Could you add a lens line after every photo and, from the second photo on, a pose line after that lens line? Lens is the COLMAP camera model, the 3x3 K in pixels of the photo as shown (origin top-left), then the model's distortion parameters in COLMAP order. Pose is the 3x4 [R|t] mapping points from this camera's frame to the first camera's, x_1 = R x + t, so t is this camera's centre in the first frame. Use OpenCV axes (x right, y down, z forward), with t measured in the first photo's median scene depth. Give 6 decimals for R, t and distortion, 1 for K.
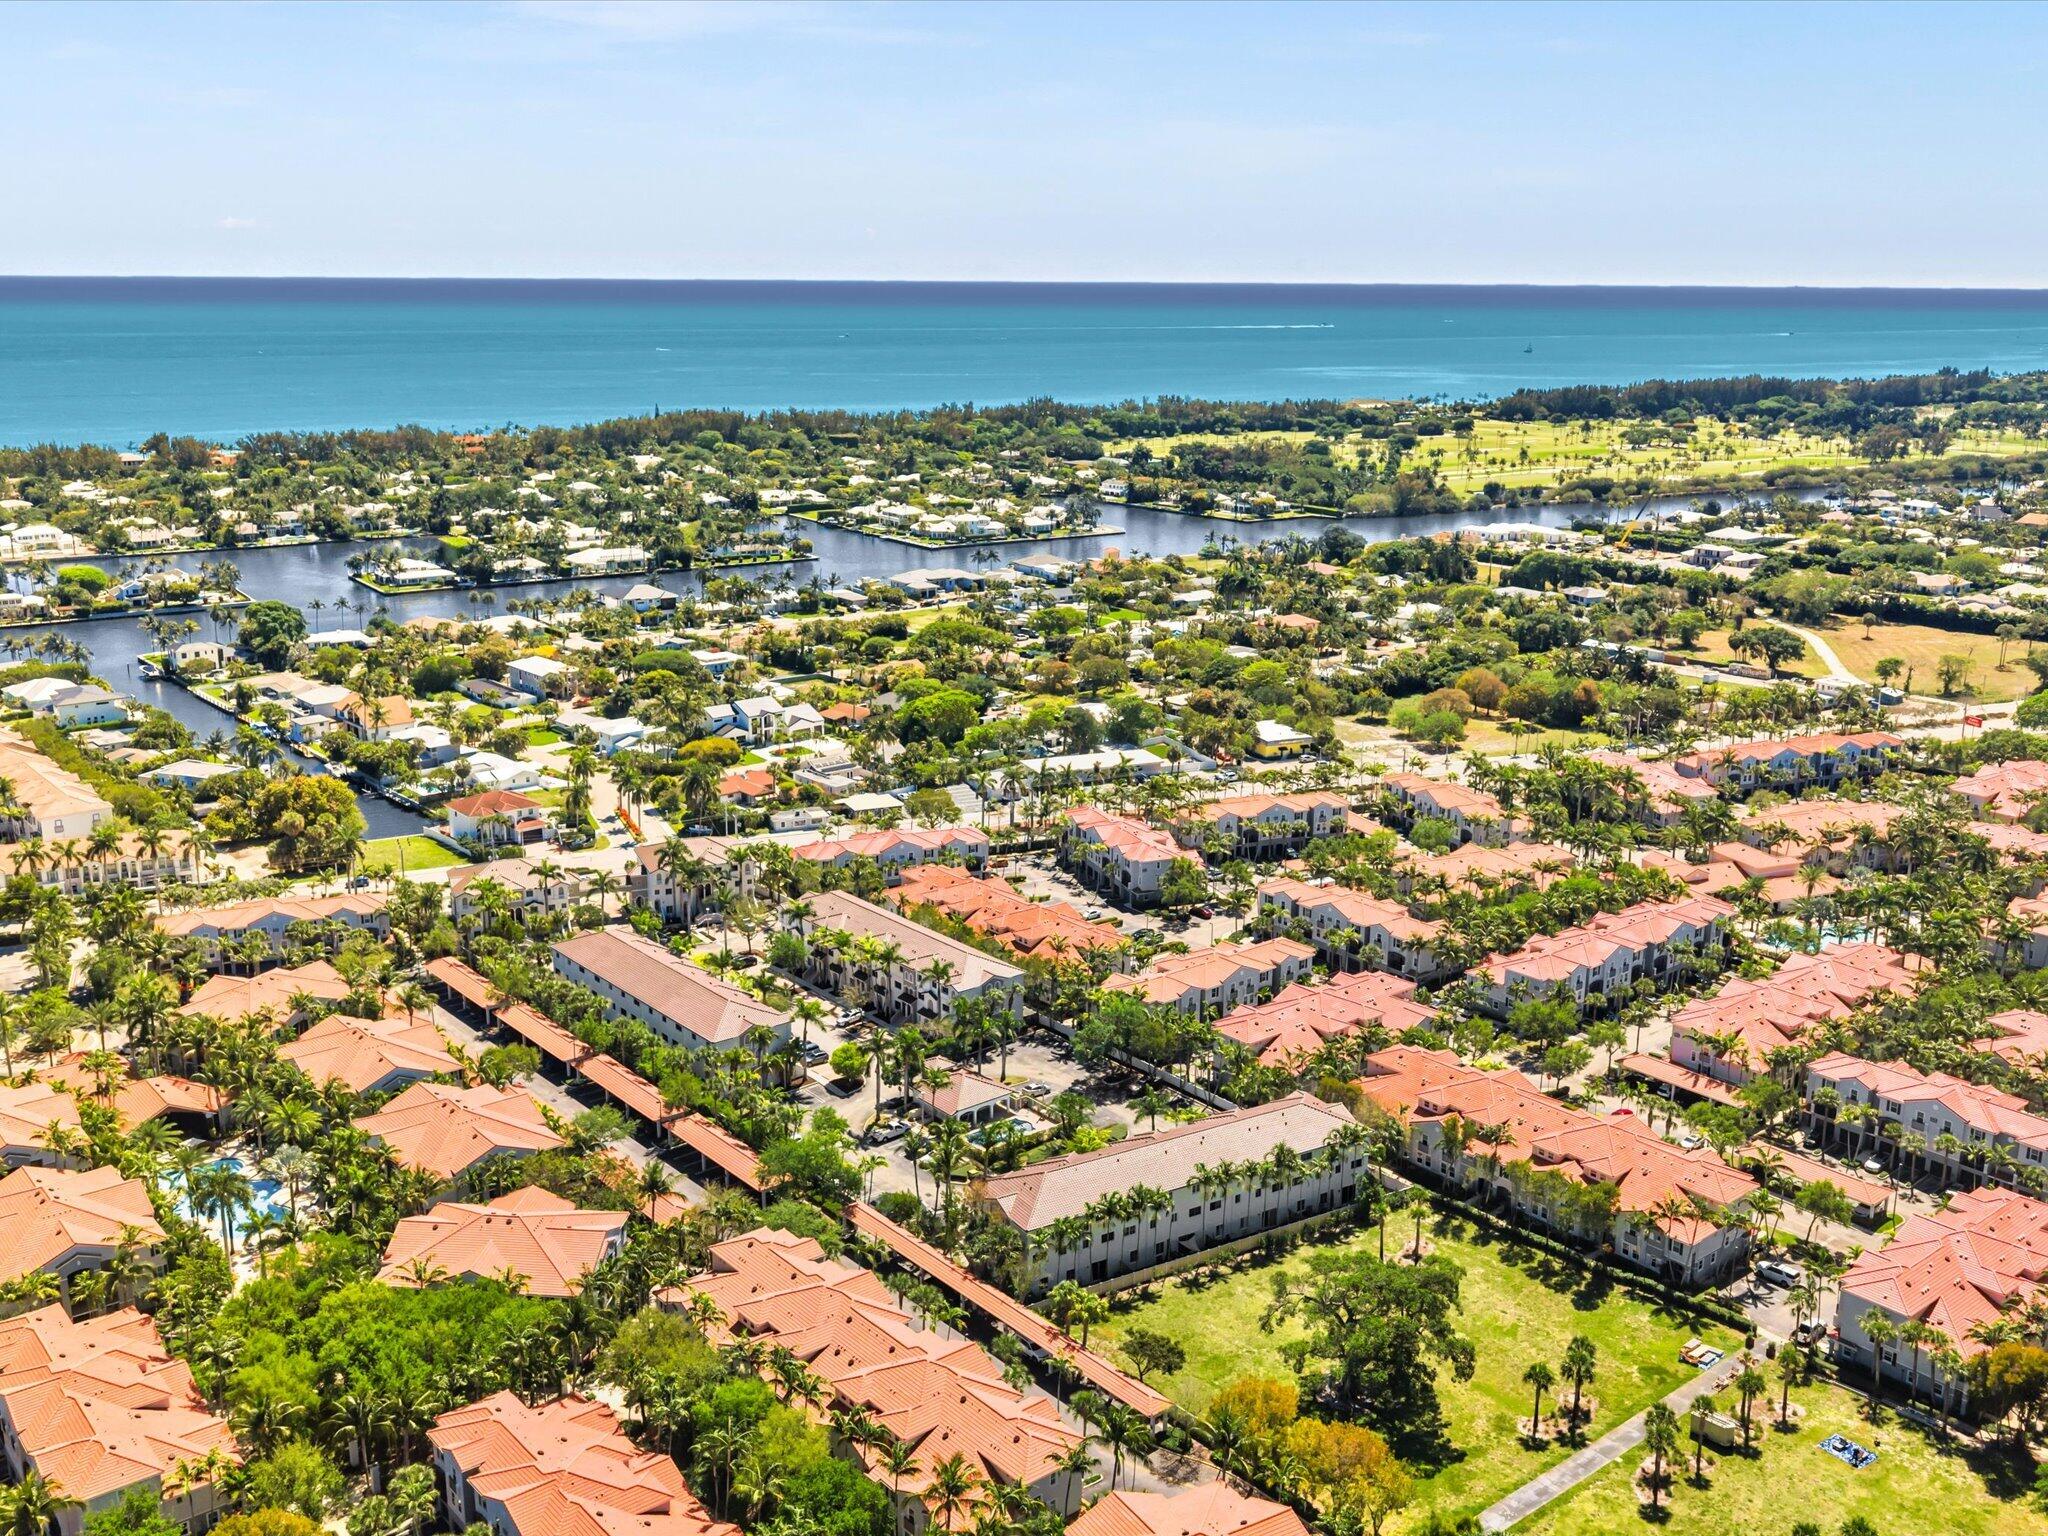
lens RADIAL K [[1909.8, 0, 1024.0], [0, 1909.8, 768.0], [0, 0, 1]] dist [0.041296, -0.106178]
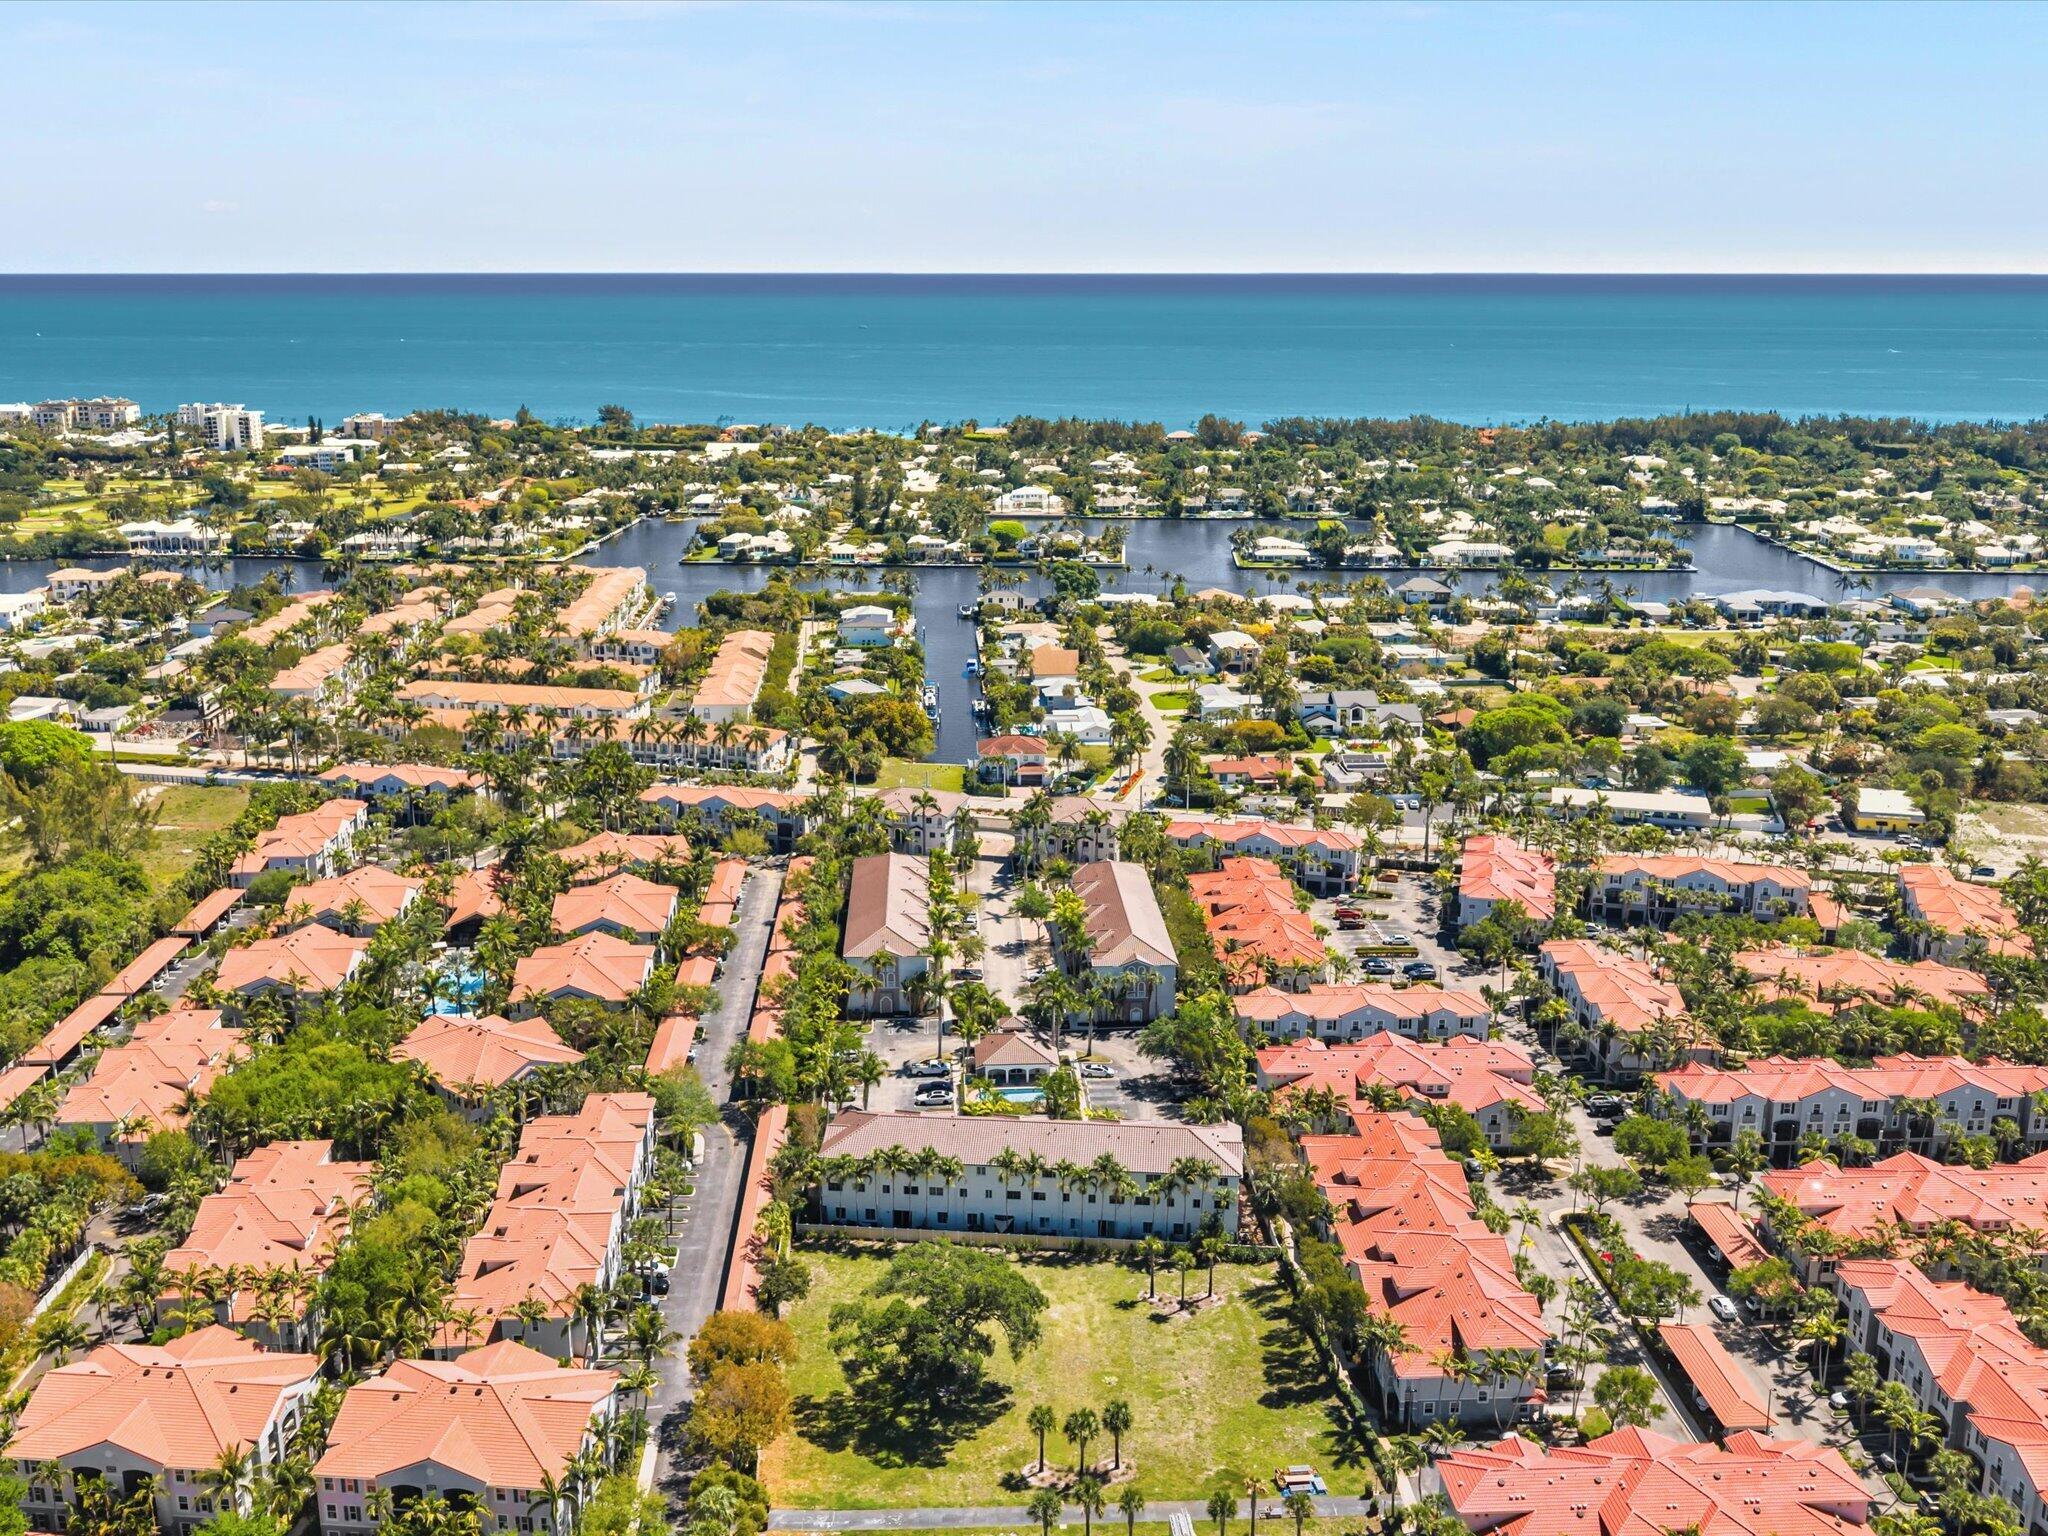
lens RADIAL K [[1909.8, 0, 1024.0], [0, 1909.8, 768.0], [0, 0, 1]] dist [0.041296, -0.106178]
pose [[0.801389, 0.146049, -0.580039, 0.205992], [-0.144811, 0.988257, 0.048762, -0.013383], [0.580349, 0.044919, 0.813128, 0.053868]]
